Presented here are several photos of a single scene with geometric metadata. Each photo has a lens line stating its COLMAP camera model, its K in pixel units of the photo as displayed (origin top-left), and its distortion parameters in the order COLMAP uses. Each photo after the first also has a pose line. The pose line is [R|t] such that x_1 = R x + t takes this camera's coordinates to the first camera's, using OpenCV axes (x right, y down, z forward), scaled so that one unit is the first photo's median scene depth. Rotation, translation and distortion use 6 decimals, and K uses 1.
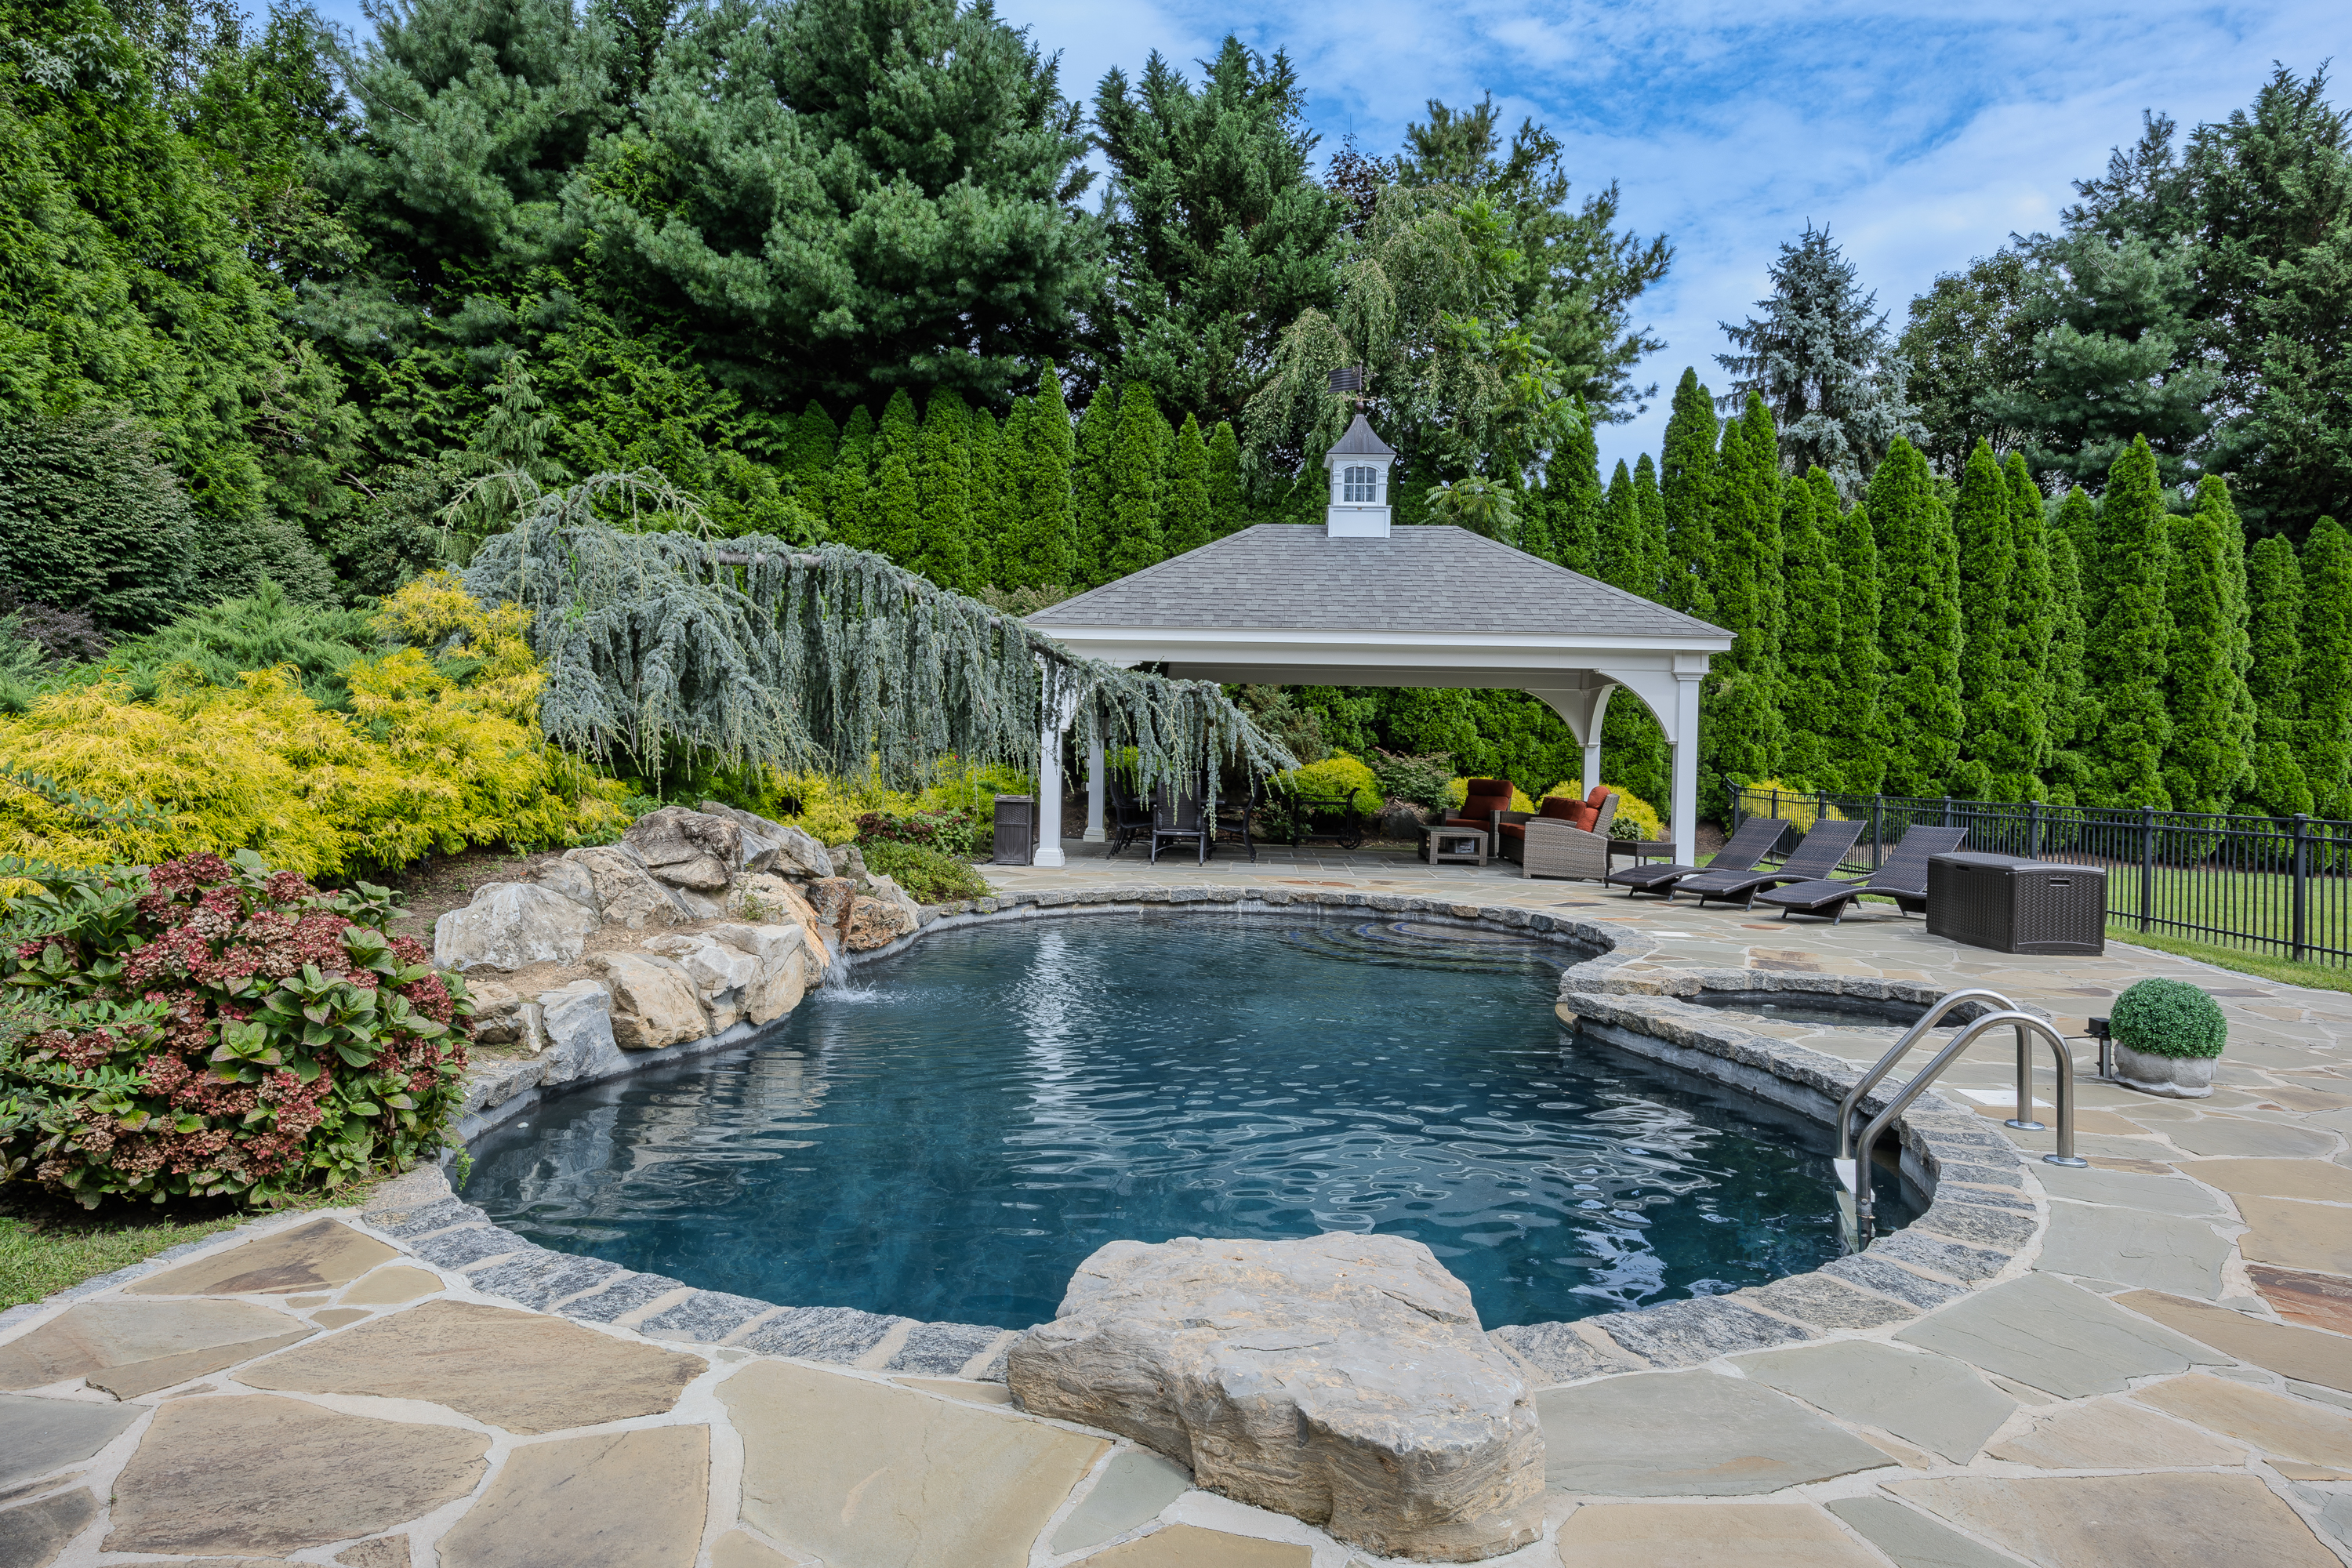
lens RADIAL K [[1434.9, 0, 1181.2], [0, 1434.9, 783.2], [0, 0, 1]] dist [-0.012803, 0.008180]
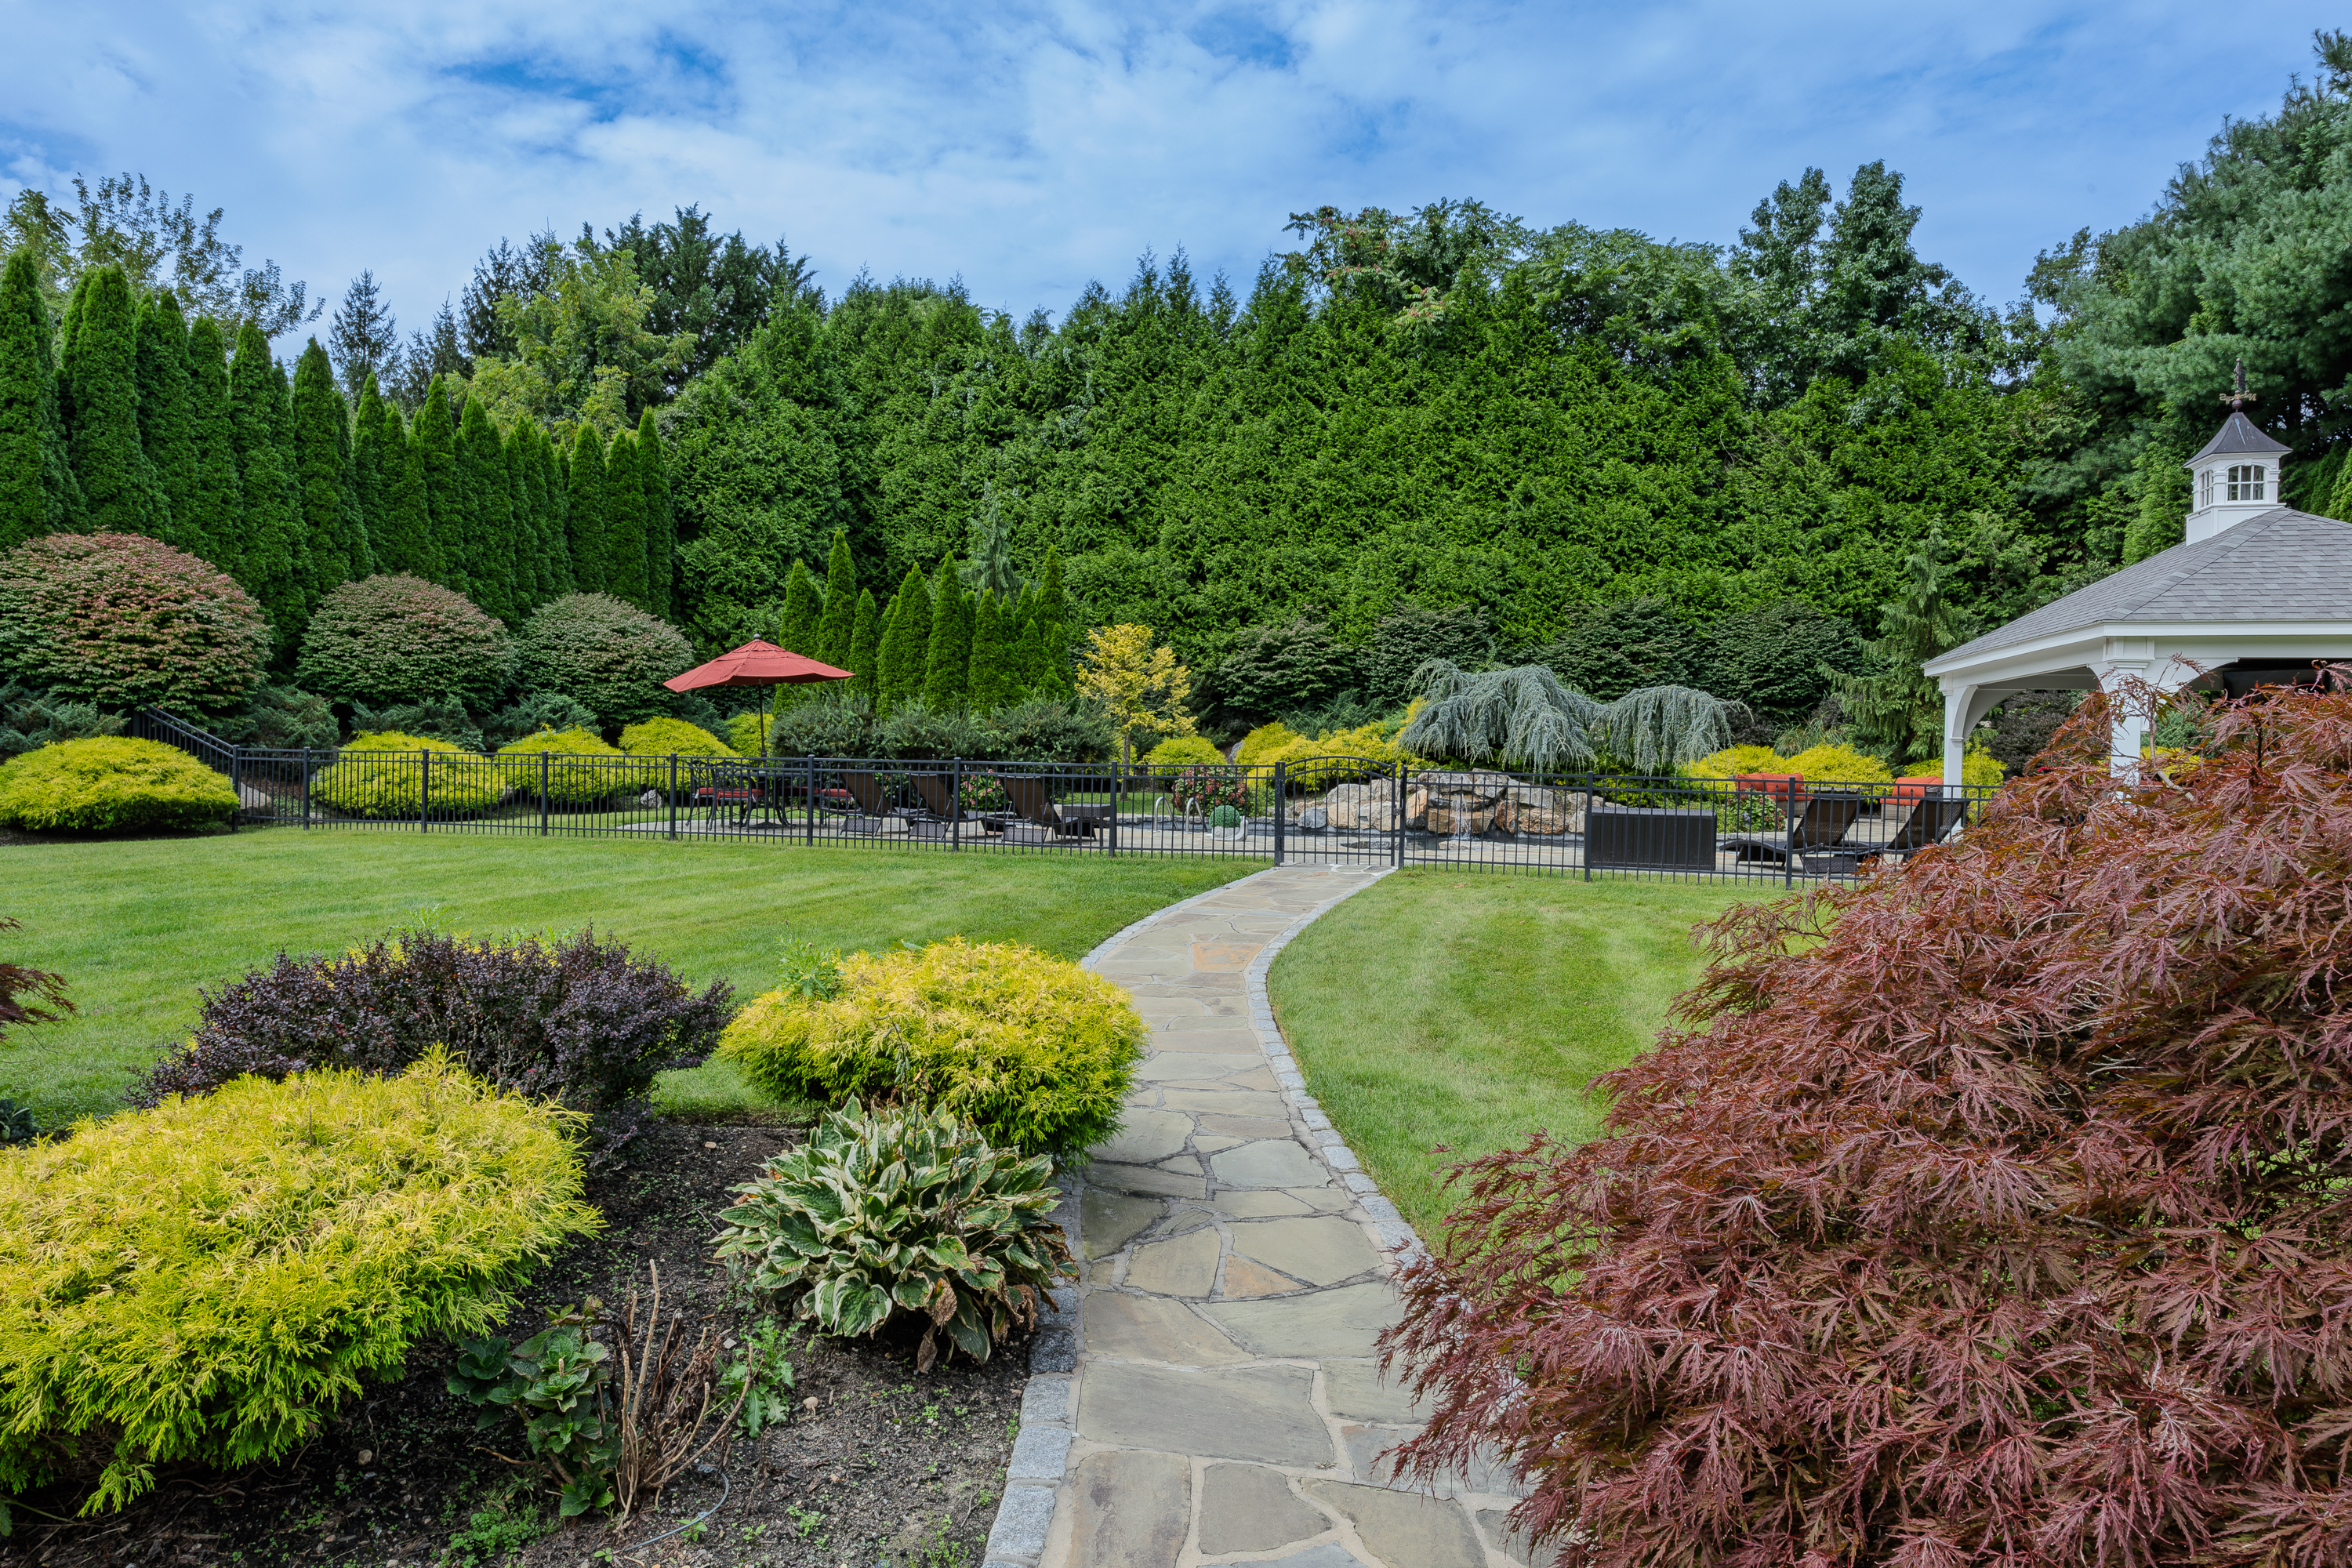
lens RADIAL K [[1434.9, 0, 1173.3], [0, 1434.9, 773.2], [0, 0, 1]] dist [-0.012803, 0.008180]
pose [[-0.212886, -0.009412, -0.977032, 1.011091], [-0.041640, 0.999133, -0.000552, 0.019150], [0.976189, 0.040566, -0.213093, 0.408020]]
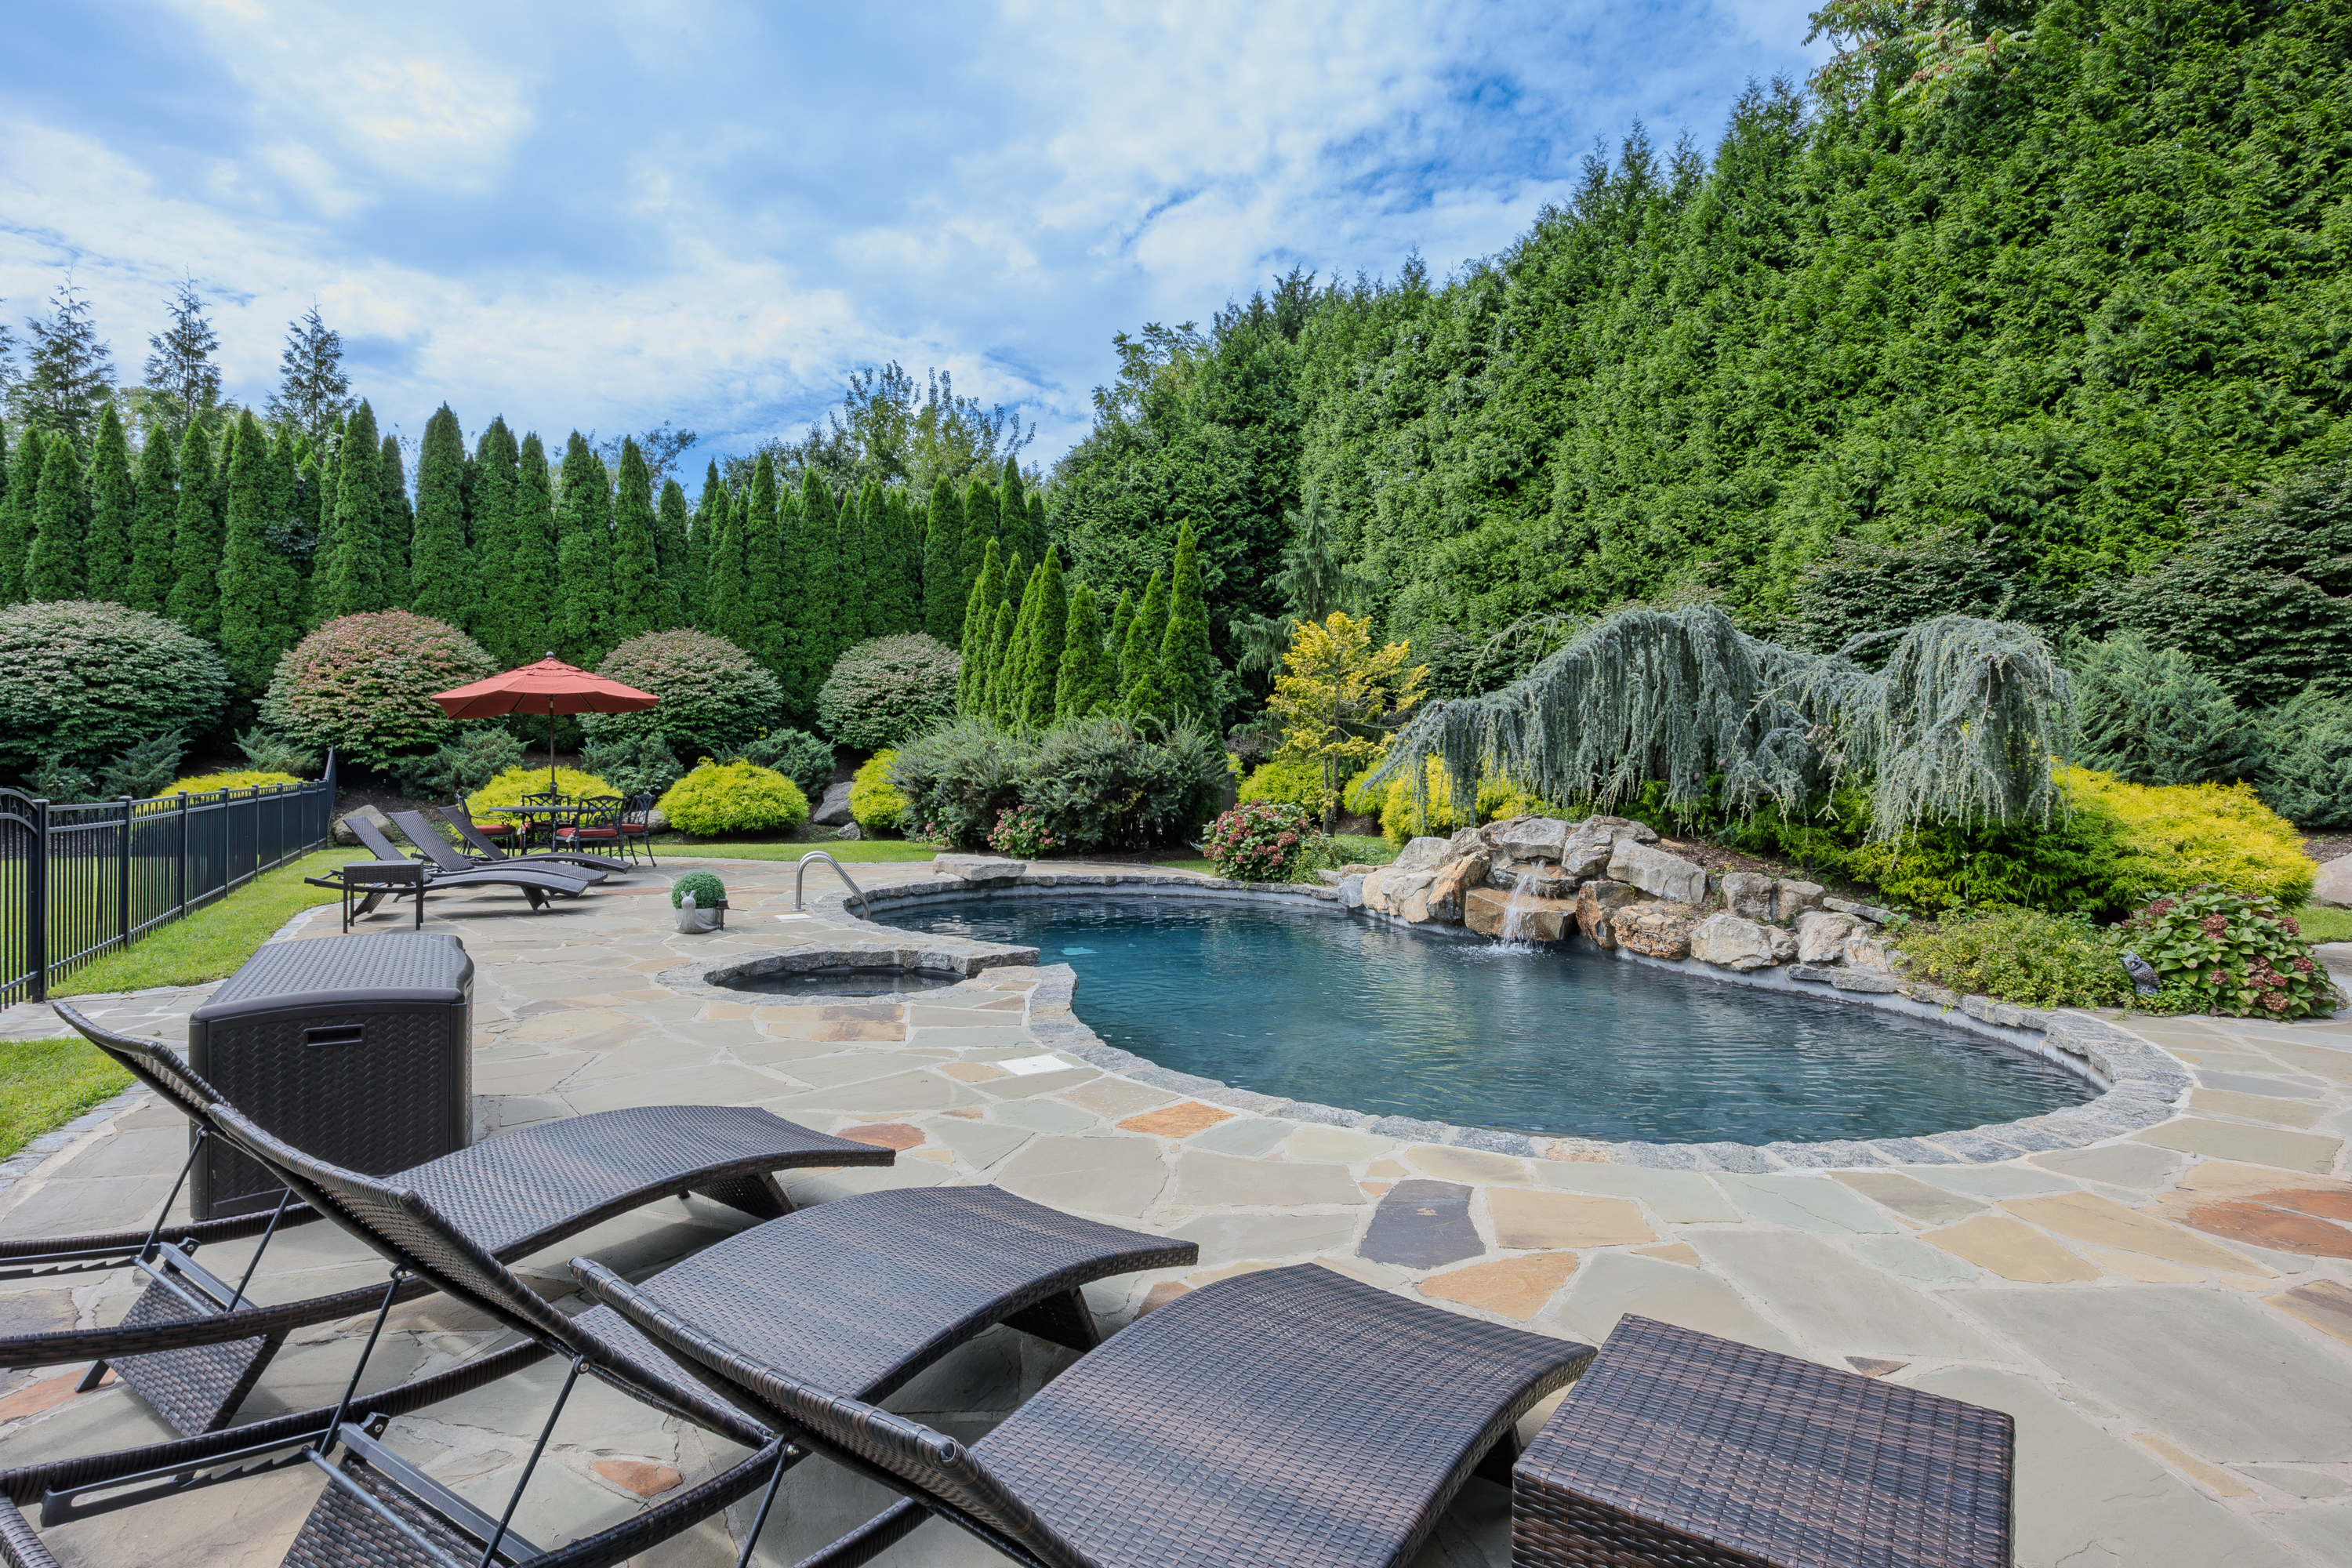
lens RADIAL K [[1199.1, 0, 1171.7], [0, 1199.1, 770.6], [0, 0, 1]] dist [-0.010919, -0.001374]
pose [[-0.828490, -0.030485, -0.559174, 0.282561], [-0.040587, 0.999160, 0.005662, -0.008819], [0.558531, 0.027386, -0.829031, 0.705664]]
